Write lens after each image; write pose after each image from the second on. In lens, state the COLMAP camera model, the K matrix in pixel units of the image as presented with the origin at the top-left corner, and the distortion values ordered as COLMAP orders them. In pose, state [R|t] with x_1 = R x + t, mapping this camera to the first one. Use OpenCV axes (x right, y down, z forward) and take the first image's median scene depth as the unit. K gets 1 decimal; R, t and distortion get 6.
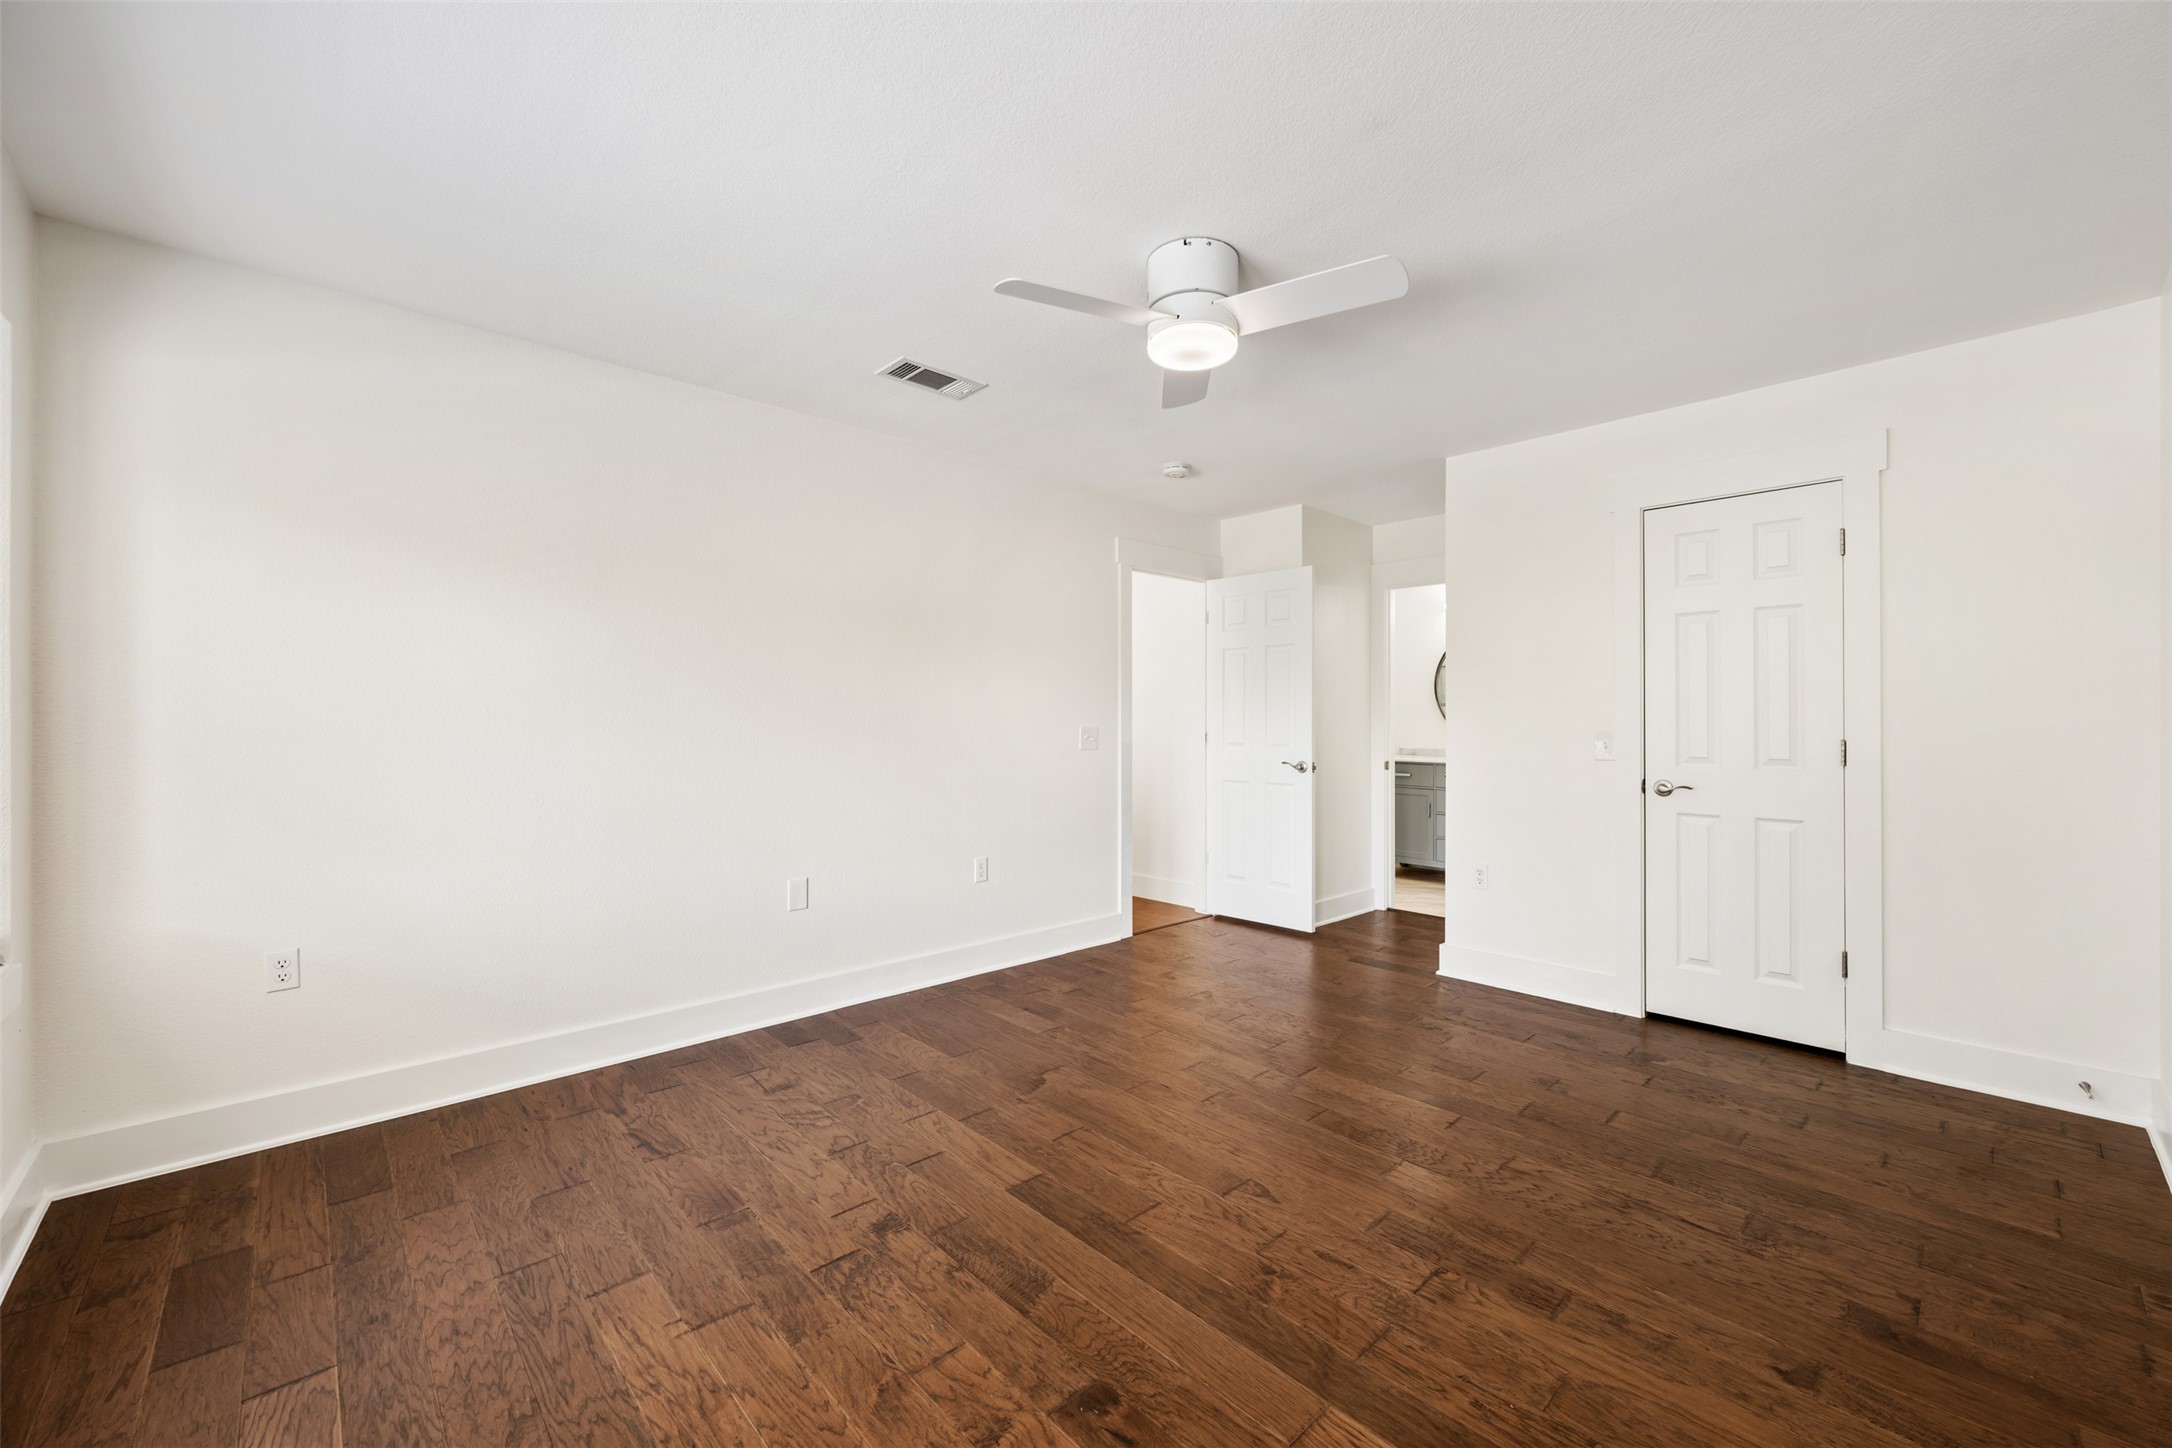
lens RADIAL K [[861.1, 0, 1082.3], [0, 861.1, 721.2], [0, 0, 1]] dist [-0.002387, 0.000497]
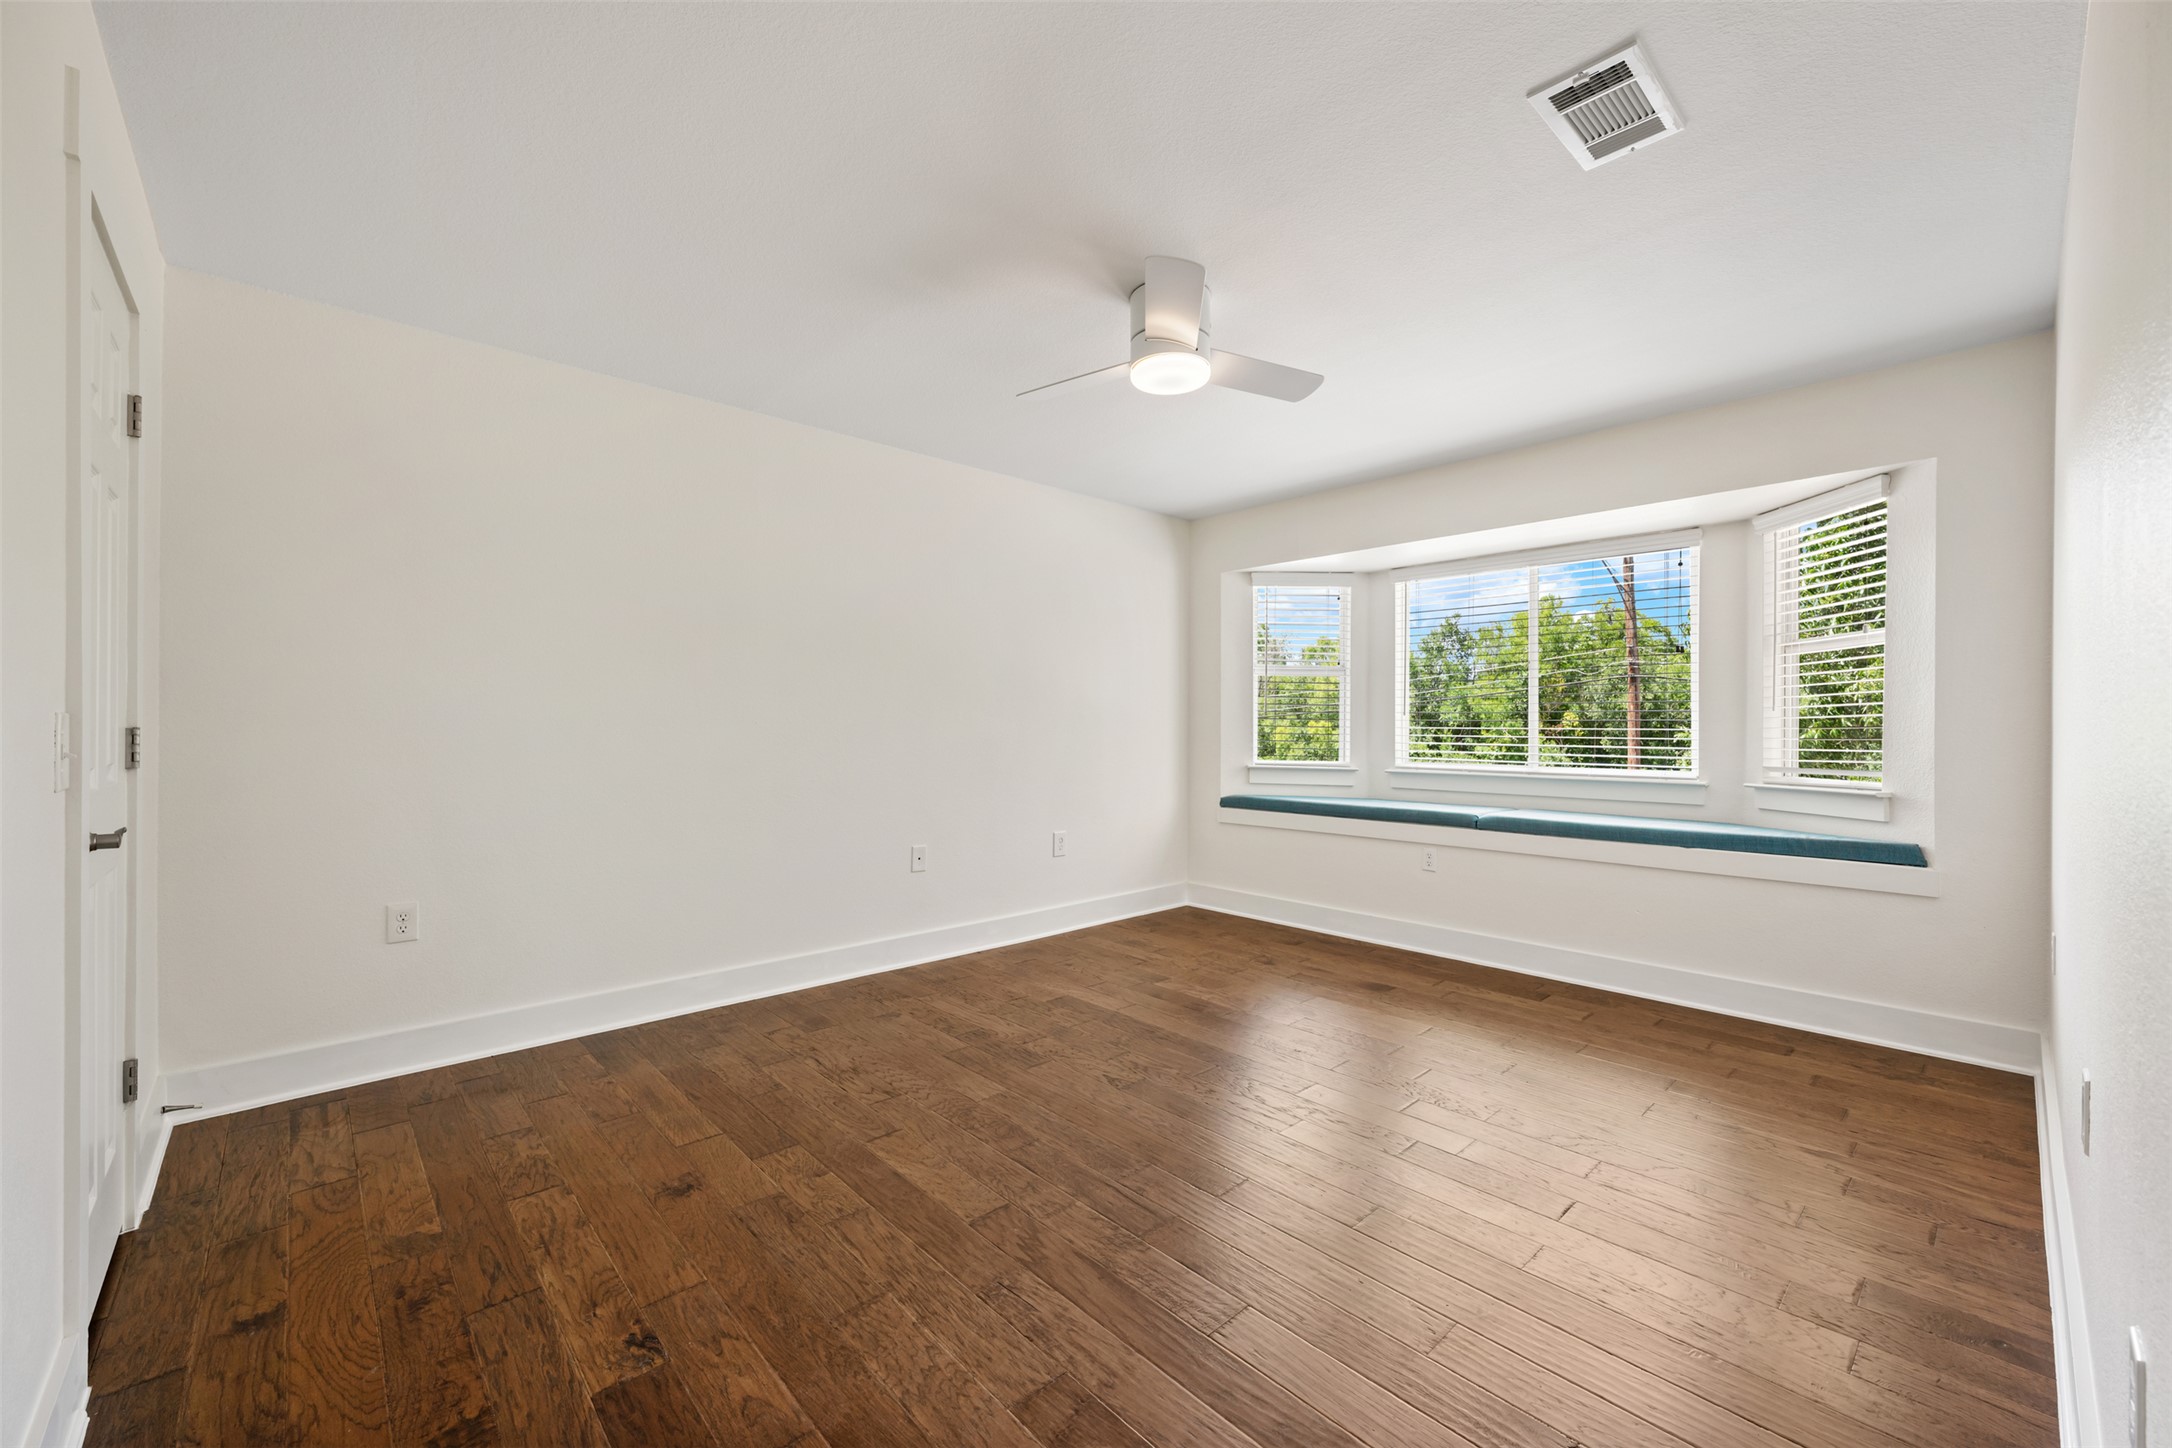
lens RADIAL K [[861.1, 0, 1089.8], [0, 861.1, 721.8], [0, 0, 1]] dist [-0.002387, 0.000497]
pose [[-0.999987, -0.004132, -0.002984, 0.252881], [-0.004121, 0.999985, -0.003732, 0.025025], [0.002999, -0.003719, -0.999989, 2.291778]]
